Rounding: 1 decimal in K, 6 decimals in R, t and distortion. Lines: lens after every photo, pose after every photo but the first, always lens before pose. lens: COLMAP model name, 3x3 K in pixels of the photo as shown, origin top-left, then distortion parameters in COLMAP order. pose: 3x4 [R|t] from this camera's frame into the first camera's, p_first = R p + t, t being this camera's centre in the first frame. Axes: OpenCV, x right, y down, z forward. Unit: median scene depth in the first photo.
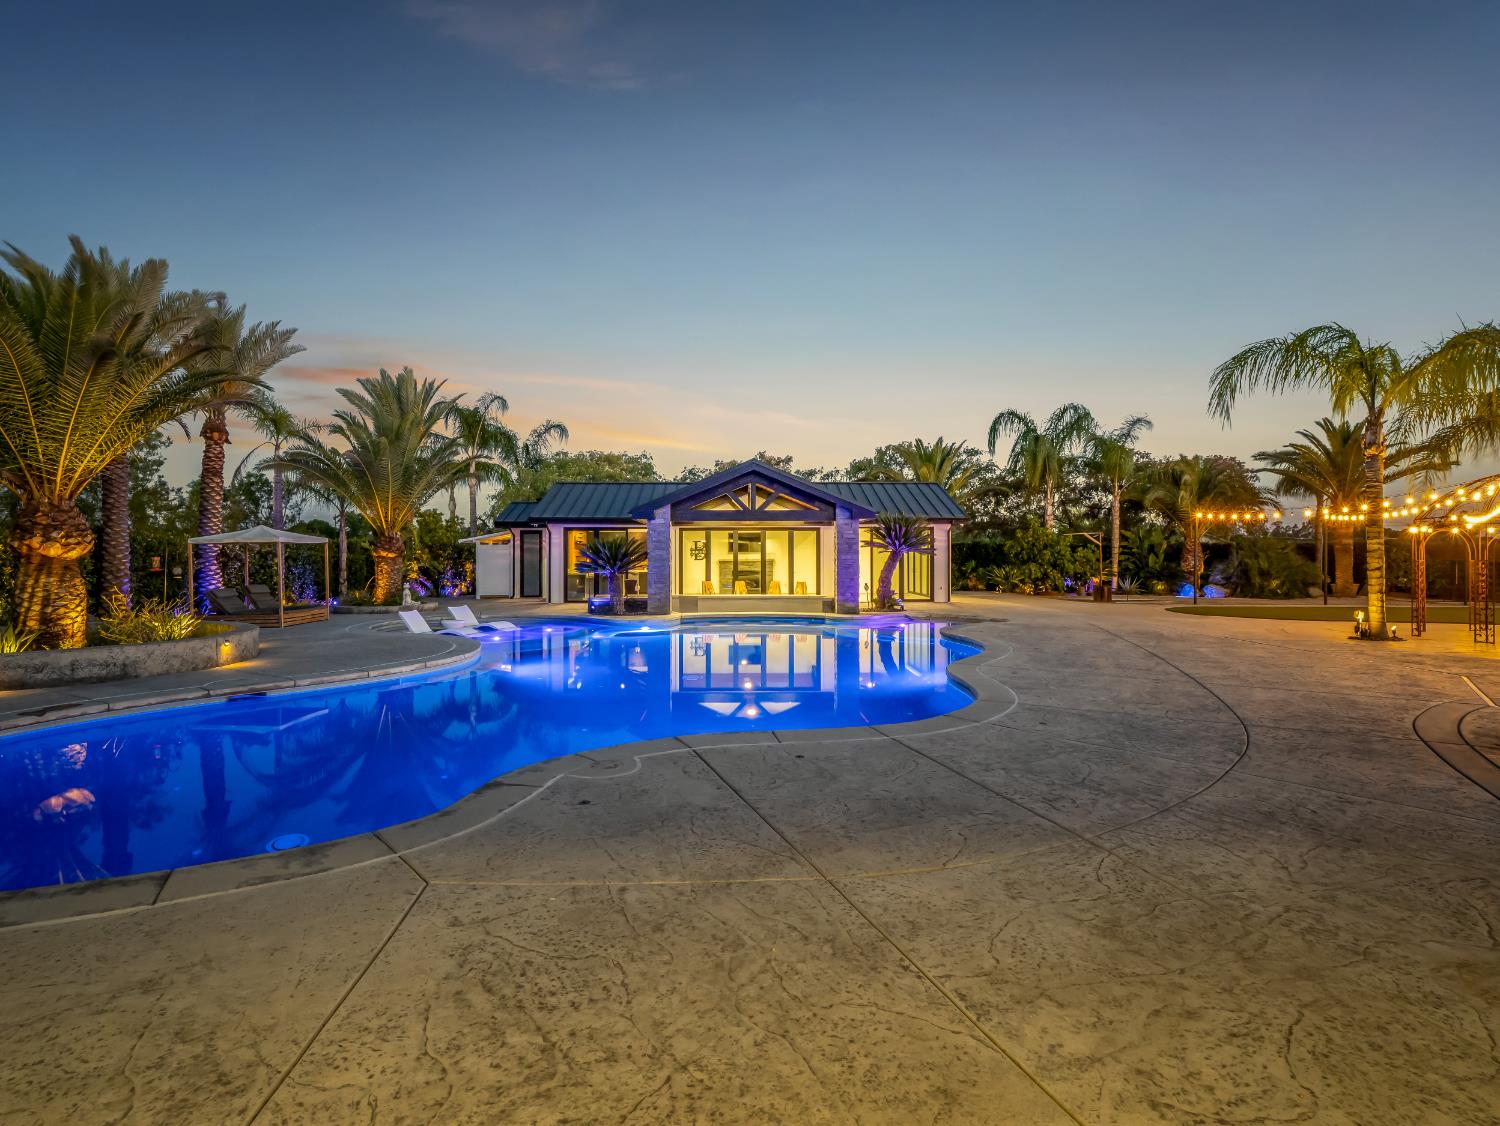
lens RADIAL K [[712.4, 0, 746.7], [0, 712.4, 558.2], [0, 0, 1]] dist [-0.000814, 0.000000]
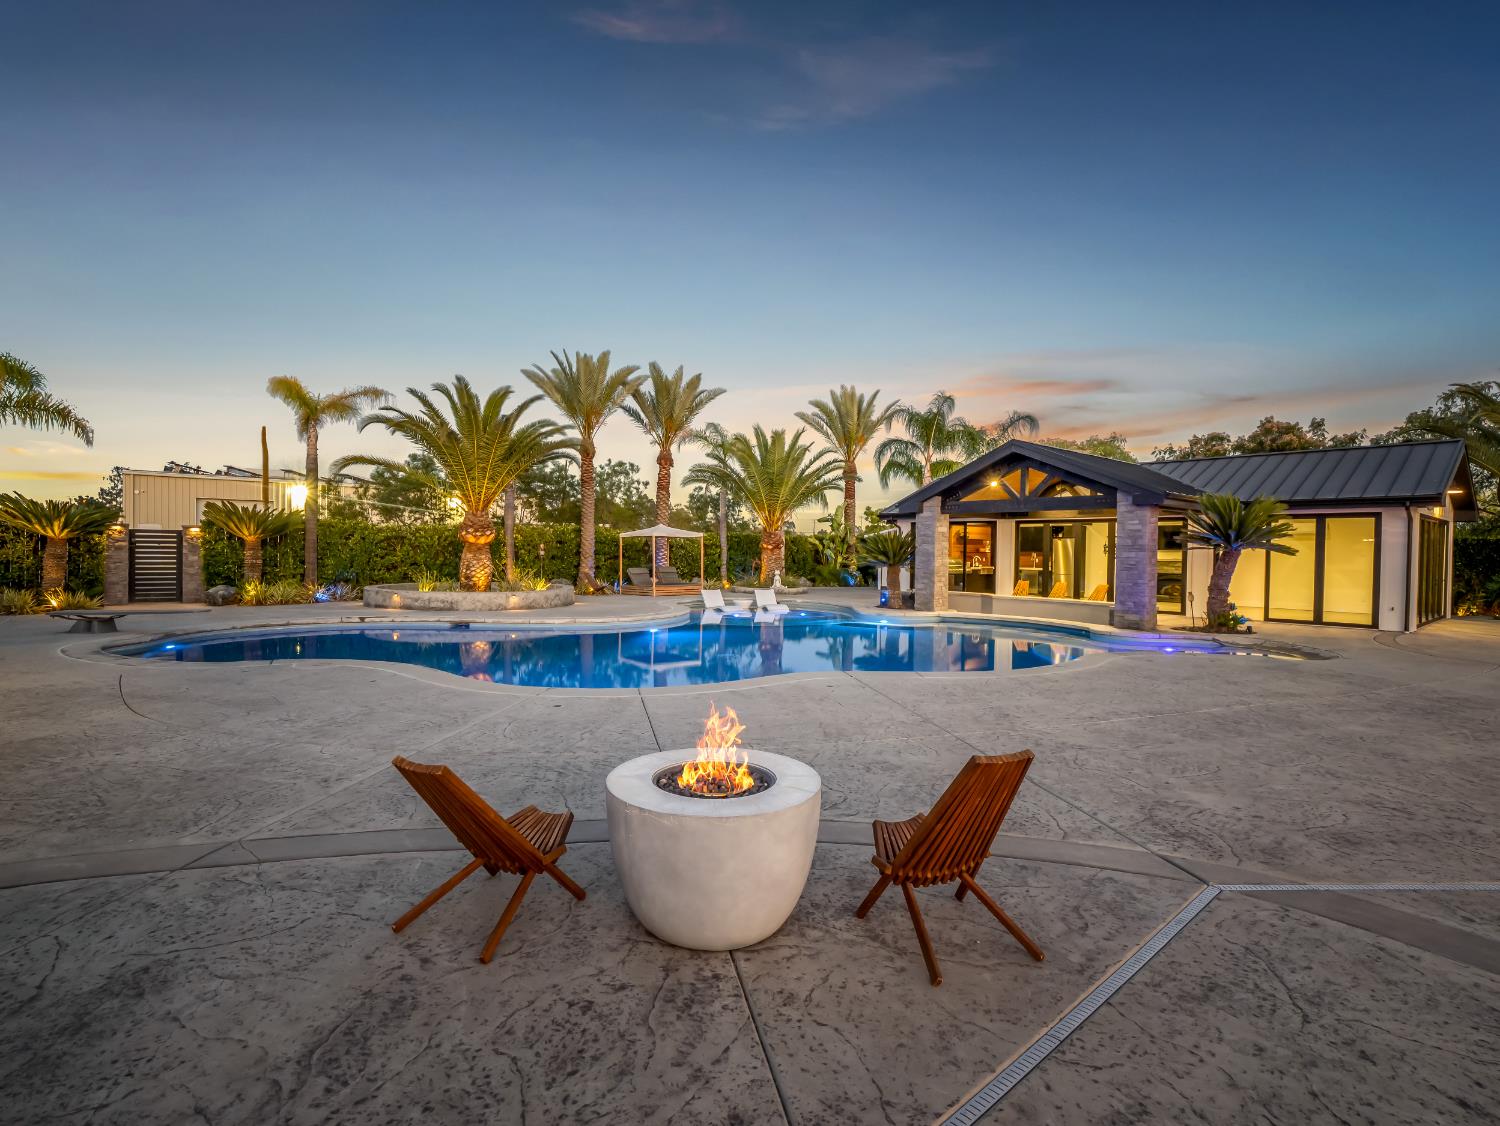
lens RADIAL K [[712.4, 0, 746.7], [0, 712.4, 558.2], [0, 0, 1]] dist [-0.000814, 0.000000]
pose [[0.661598, 0.021841, -0.749540, 0.523210], [-0.020280, 0.999731, 0.011231, 0.002280], [0.749584, 0.007770, 0.661863, 0.205560]]
